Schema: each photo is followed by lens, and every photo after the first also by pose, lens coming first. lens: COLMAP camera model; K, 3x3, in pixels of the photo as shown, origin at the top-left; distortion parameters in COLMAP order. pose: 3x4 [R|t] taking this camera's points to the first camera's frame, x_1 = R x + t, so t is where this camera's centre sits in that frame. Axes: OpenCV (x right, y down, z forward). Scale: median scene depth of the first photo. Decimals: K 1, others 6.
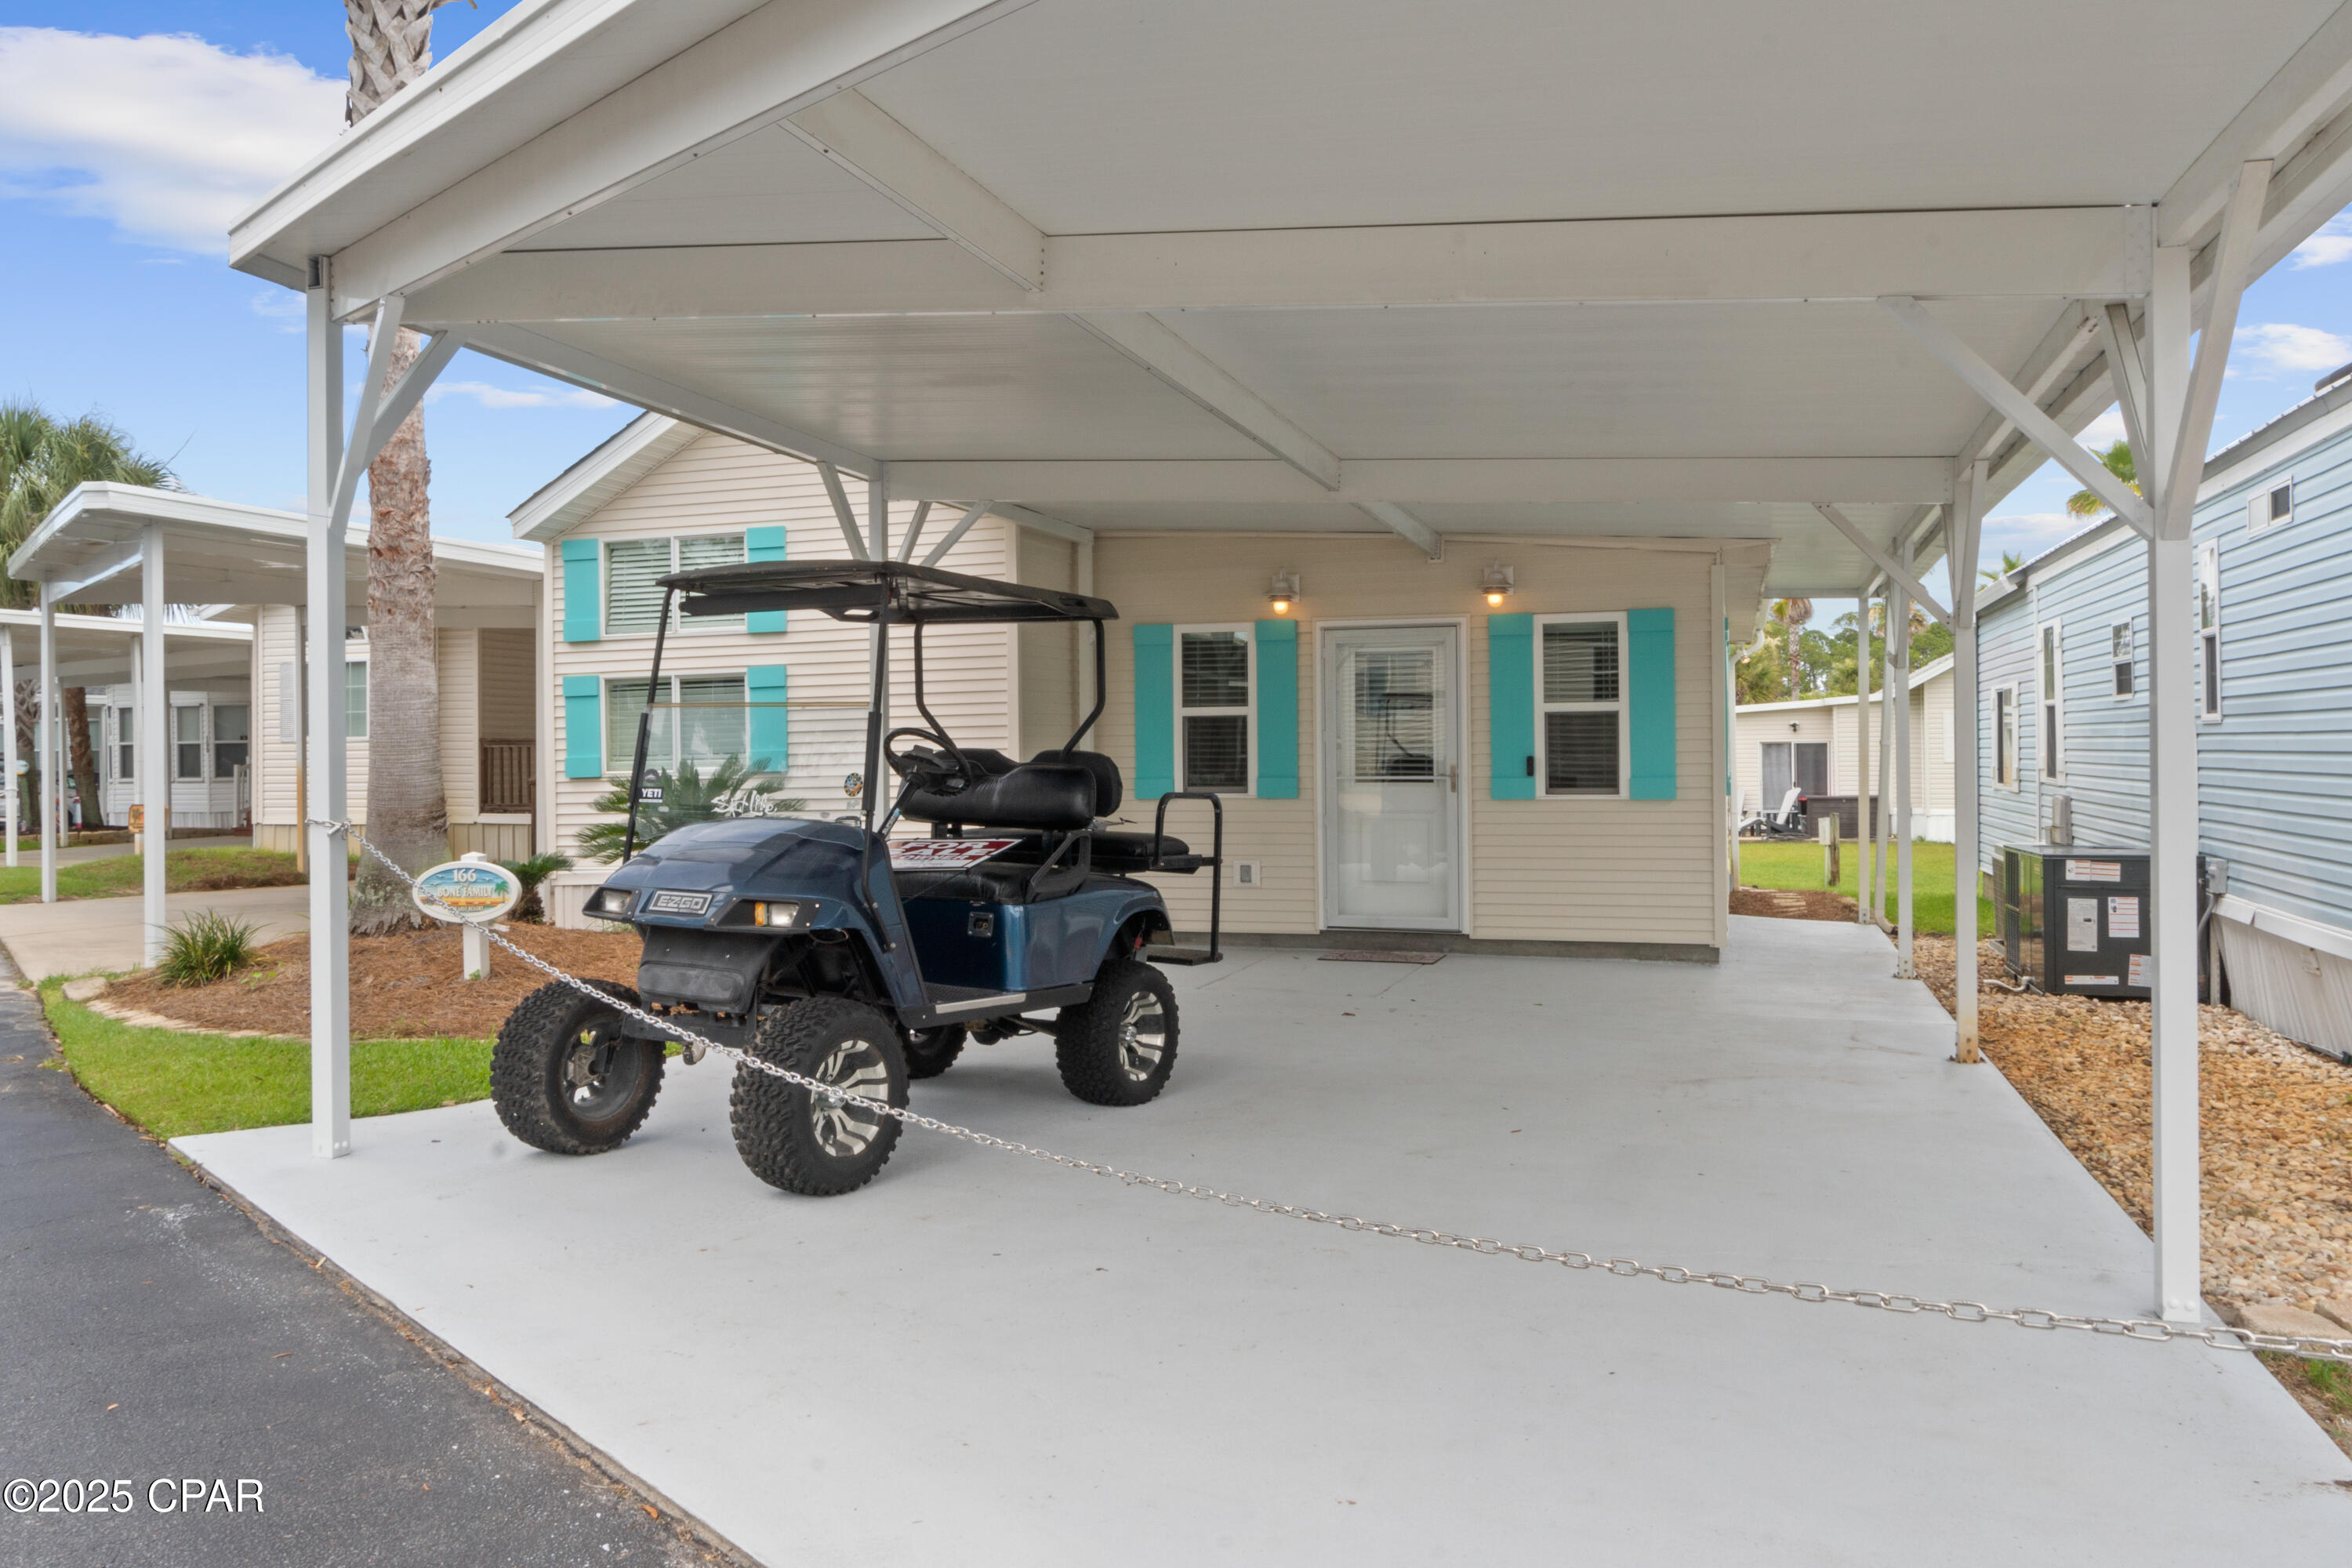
lens RADIAL K [[1695.9, 0, 1176.6], [0, 1695.9, 774.8], [0, 0, 1]] dist [0.002559, 0.000237]
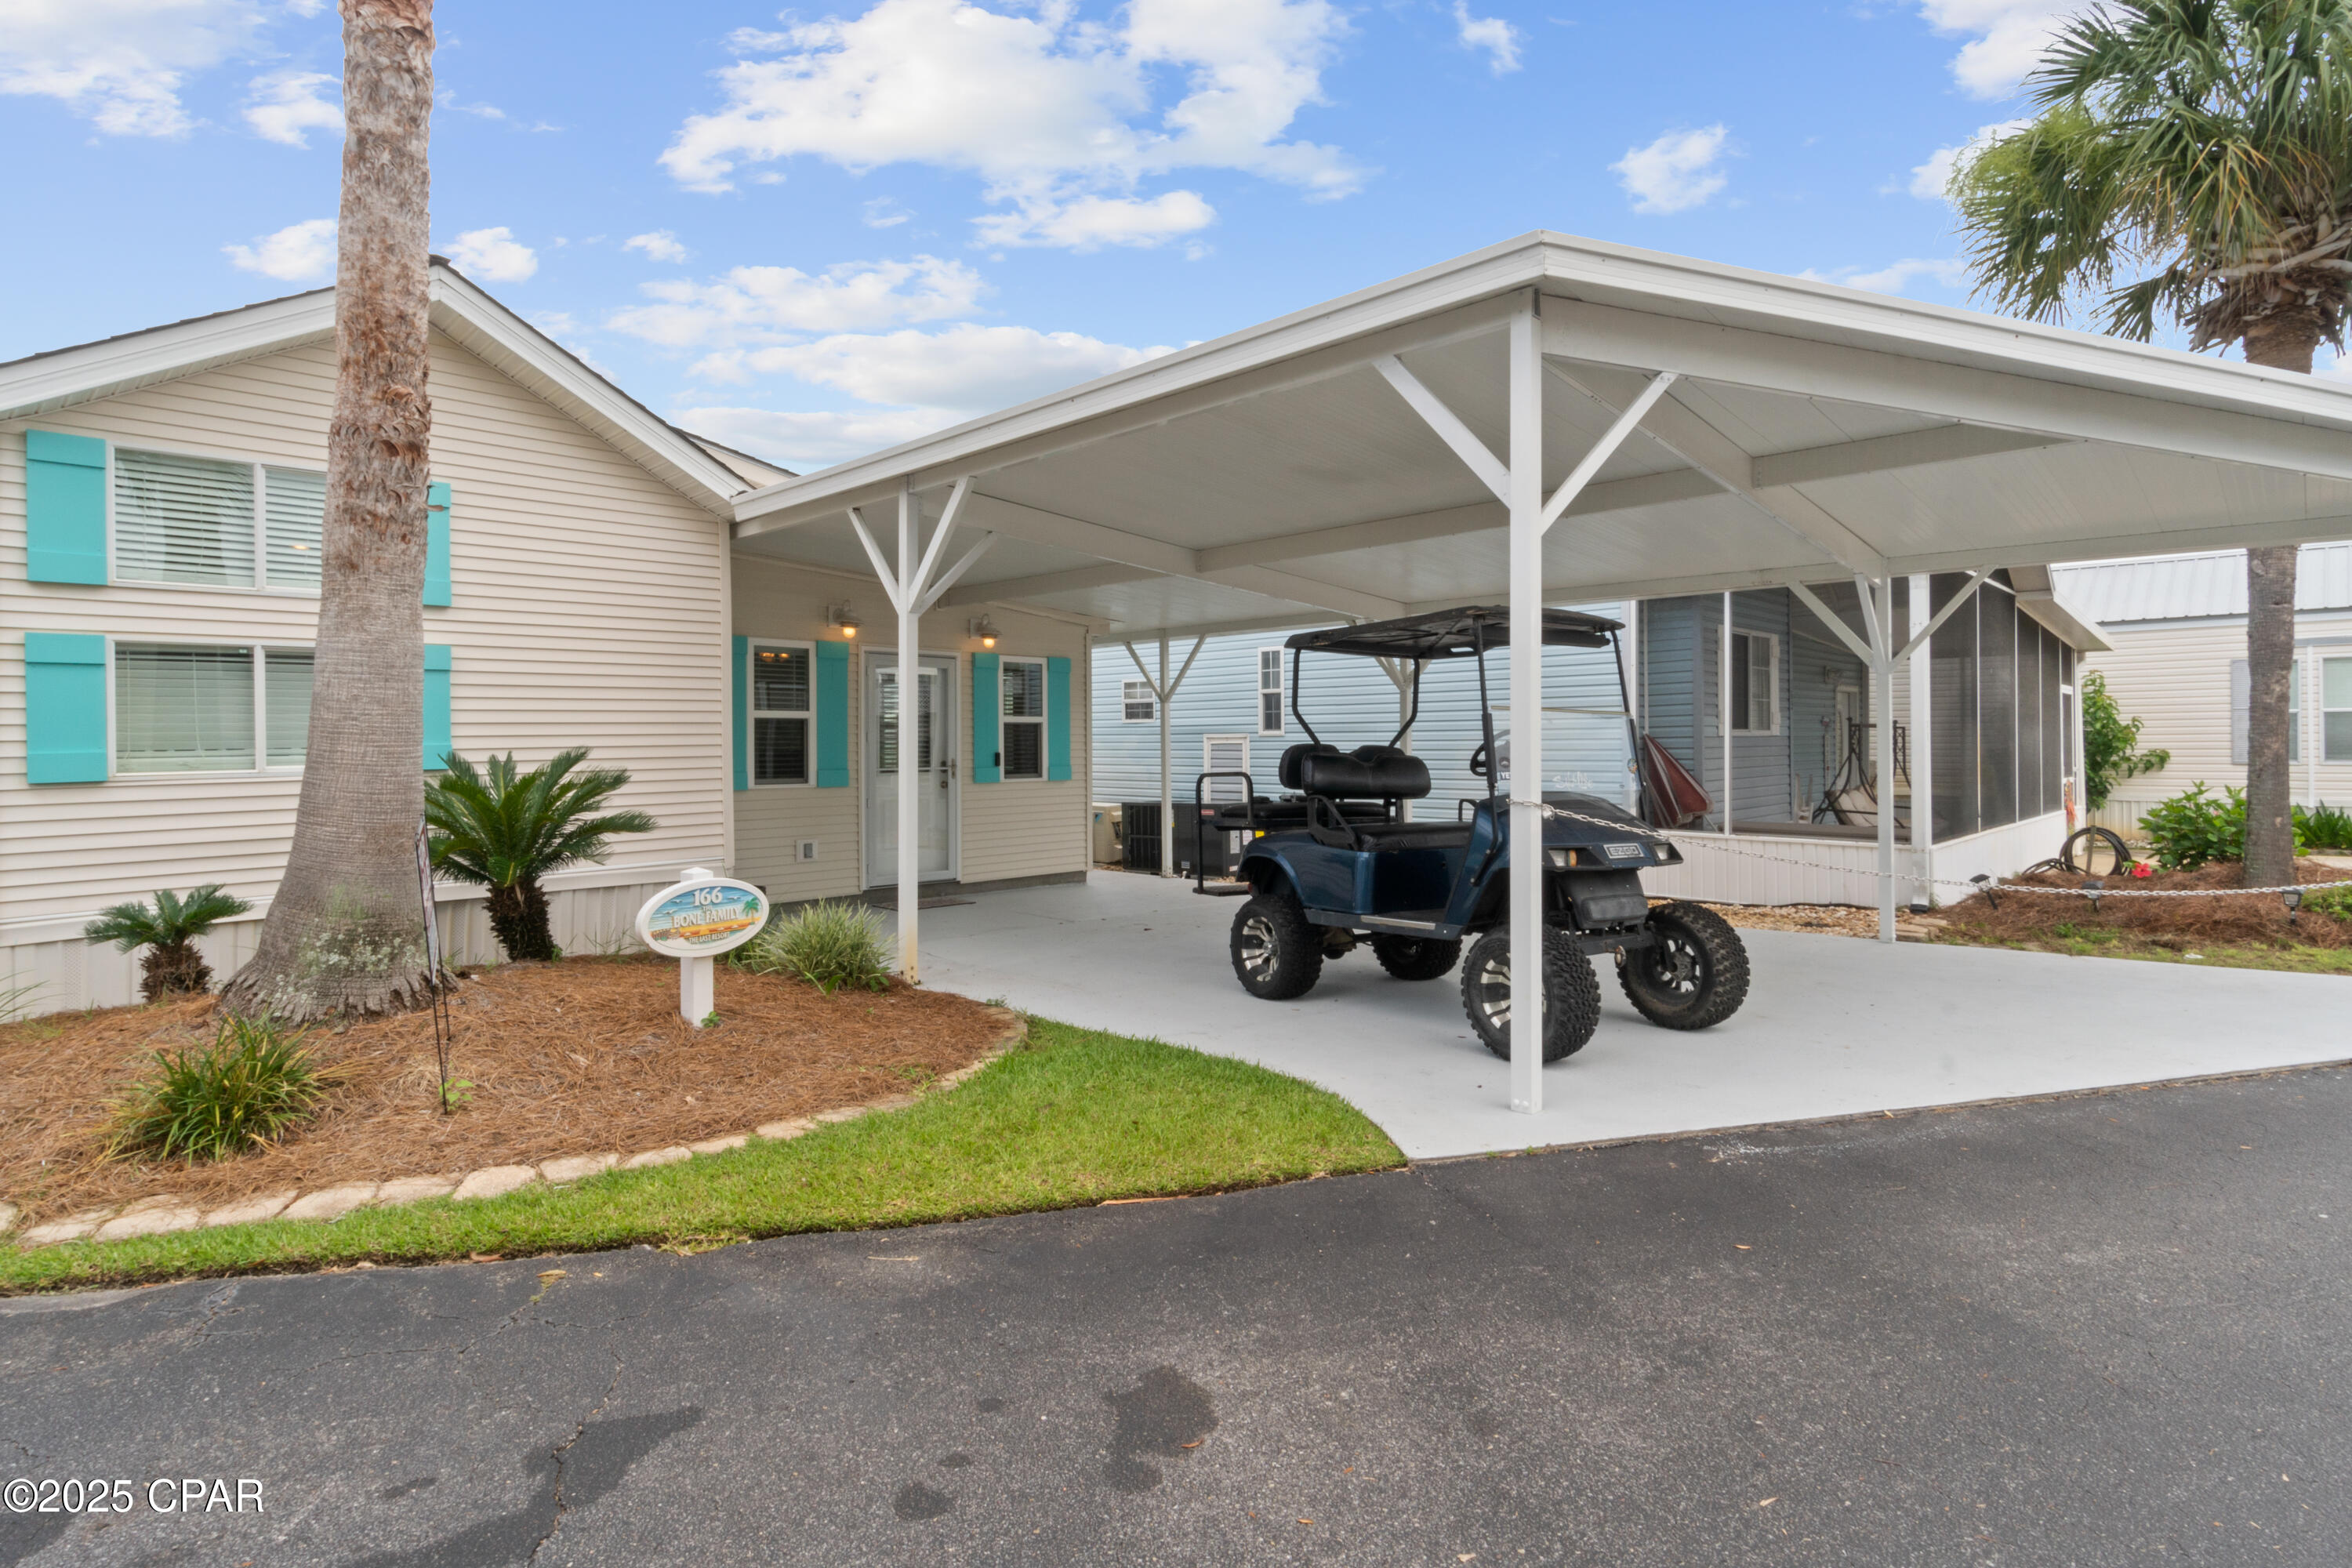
lens RADIAL K [[1179.8, 0, 1175.8], [0, 1179.8, 764.2], [0, 0, 1]] dist [0.021541, 0.000047]
pose [[0.460832, -0.007293, 0.887458, -0.615941], [0.009121, 0.999952, 0.003482, -0.003225], [-0.887441, 0.006490, 0.460876, 0.404348]]
